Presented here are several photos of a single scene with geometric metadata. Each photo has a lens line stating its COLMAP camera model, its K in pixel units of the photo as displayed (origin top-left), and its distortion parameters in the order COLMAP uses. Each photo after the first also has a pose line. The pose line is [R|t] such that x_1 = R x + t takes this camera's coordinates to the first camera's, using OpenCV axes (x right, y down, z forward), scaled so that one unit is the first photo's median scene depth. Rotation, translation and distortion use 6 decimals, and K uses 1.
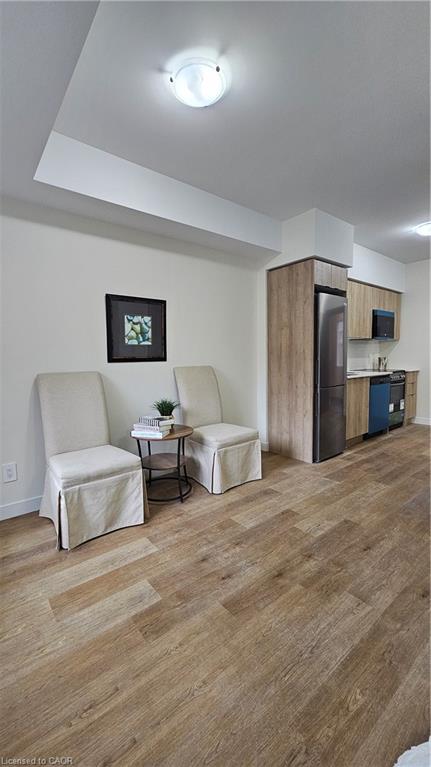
lens RADIAL K [[308.2, 0, 215.5], [0, 308.2, 383.5], [0, 0, 1]] dist [0.011230, -0.000041]
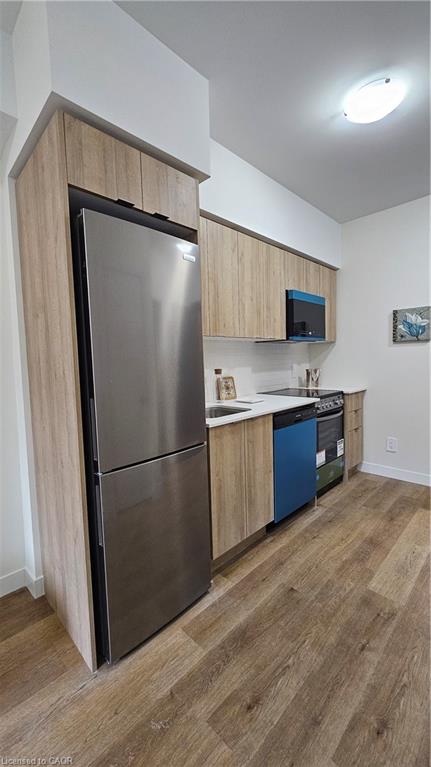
lens RADIAL K [[308.2, 0, 215.5], [0, 308.2, 383.5], [0, 0, 1]] dist [0.011230, -0.000041]
pose [[0.993904, -0.020612, 0.108308, 0.355329], [0.022060, 0.999682, -0.012192, -0.067859], [-0.108022, 0.014507, 0.994043, 0.505672]]
